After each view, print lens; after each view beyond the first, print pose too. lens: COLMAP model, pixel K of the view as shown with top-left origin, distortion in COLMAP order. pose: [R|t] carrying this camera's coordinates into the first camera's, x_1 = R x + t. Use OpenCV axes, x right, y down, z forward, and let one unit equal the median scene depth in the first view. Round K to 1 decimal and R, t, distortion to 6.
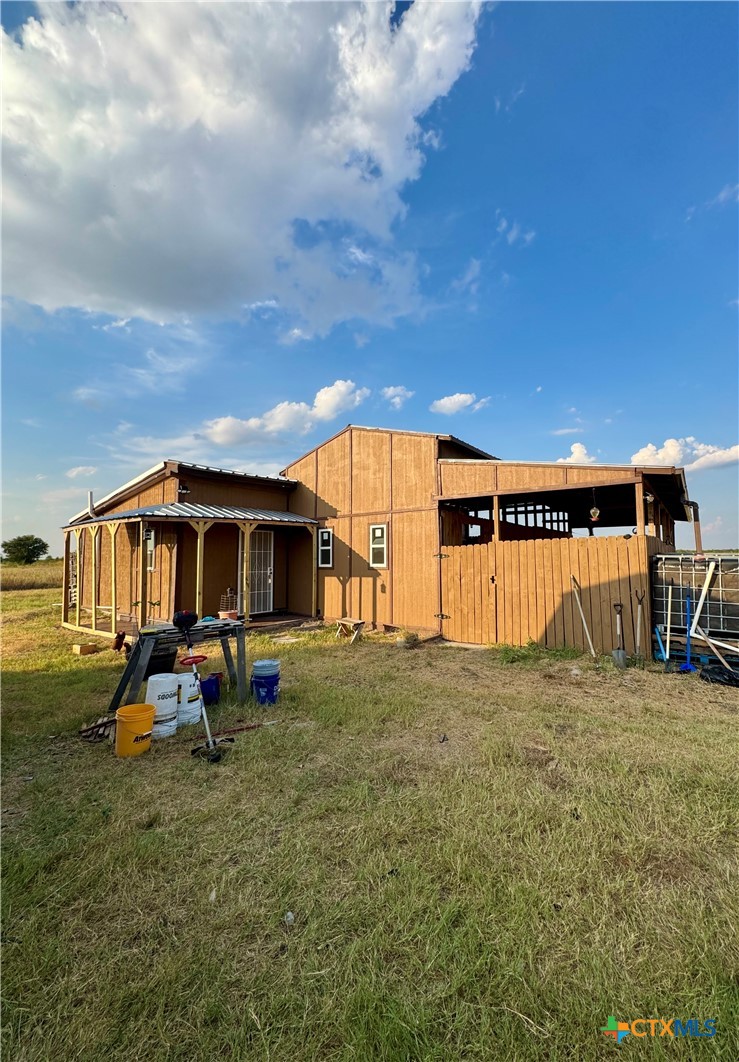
lens RADIAL K [[387.3, 0, 370.3], [0, 387.3, 534.5], [0, 0, 1]] dist [0.000864, 0.000052]
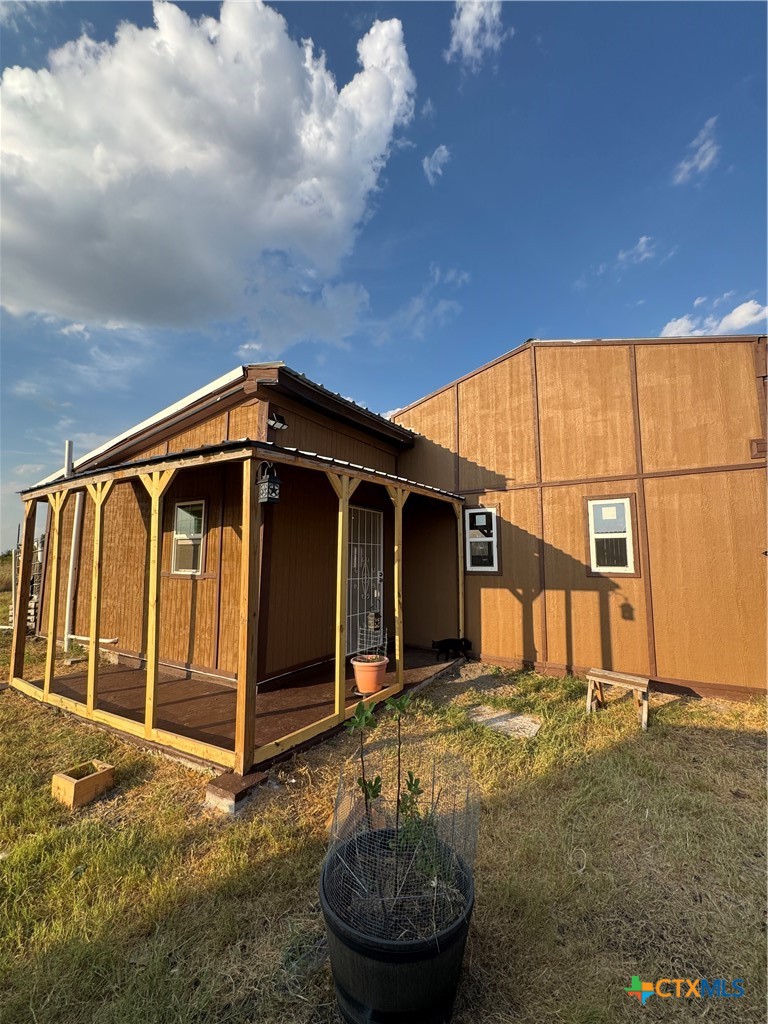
lens RADIAL K [[410.1, 0, 385.6], [0, 410.1, 511.3], [0, 0, 1]] dist [-0.001894, -0.000255]
pose [[0.995953, 0.021546, 0.087259, -0.348583], [-0.016575, 0.998220, -0.057293, 0.031754], [-0.088338, 0.055614, 0.994537, 0.402470]]
